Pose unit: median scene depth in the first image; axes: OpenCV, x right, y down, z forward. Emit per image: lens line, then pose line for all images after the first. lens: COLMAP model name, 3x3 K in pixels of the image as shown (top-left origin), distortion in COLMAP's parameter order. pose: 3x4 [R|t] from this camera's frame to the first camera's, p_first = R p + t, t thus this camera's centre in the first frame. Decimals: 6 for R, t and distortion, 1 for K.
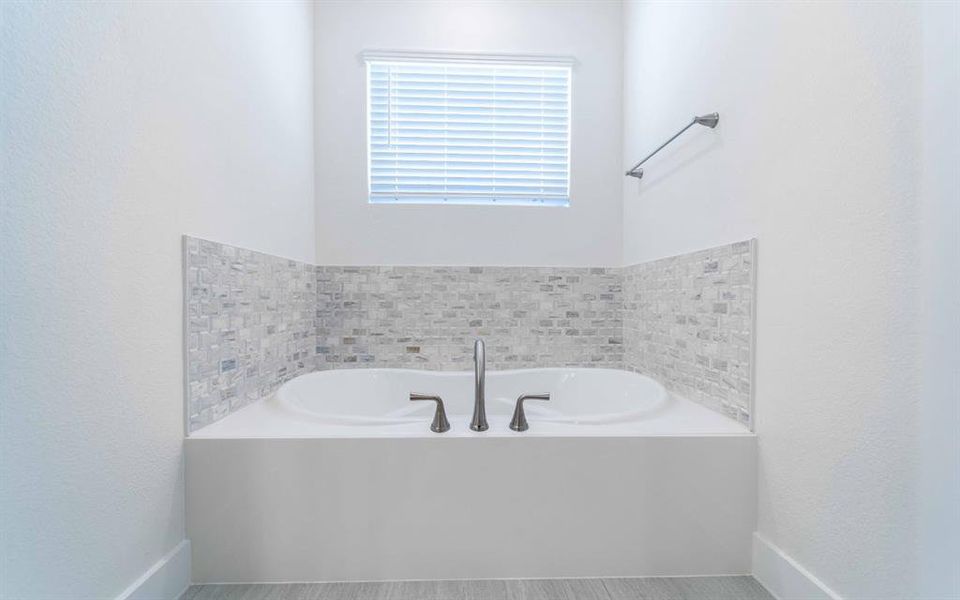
lens RADIAL K [[385.3, 0, 480.1], [0, 385.3, 302.9], [0, 0, 1]] dist [-0.001930, -0.001078]
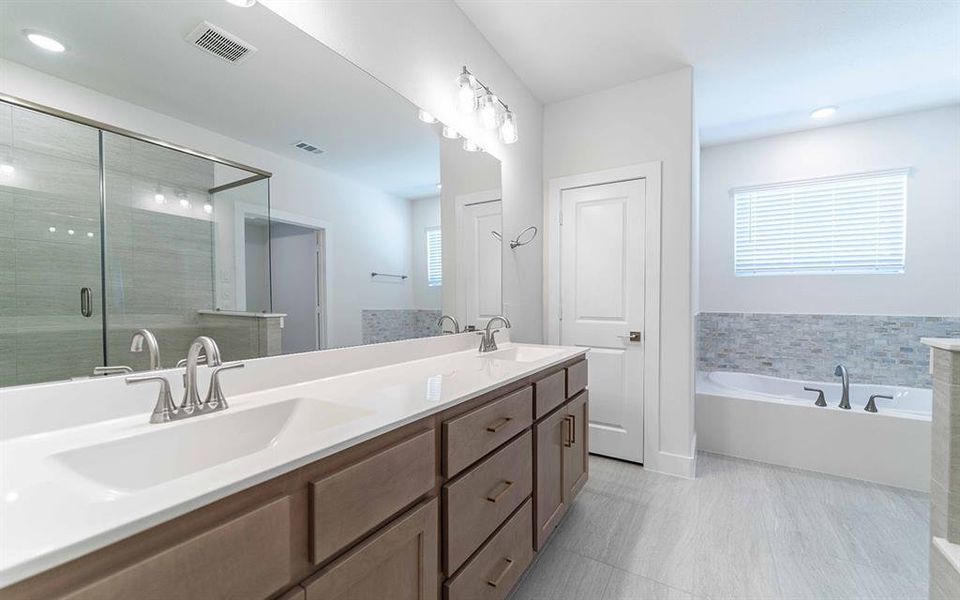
lens RADIAL K [[385.3, 0, 475.6], [0, 385.3, 302.3], [0, 0, 1]] dist [-0.001930, -0.001078]
pose [[0.826119, 0.005806, -0.563465, -0.277980], [-0.005506, 0.999982, 0.002231, -0.139718], [0.563468, 0.001259, 0.826137, -1.067649]]
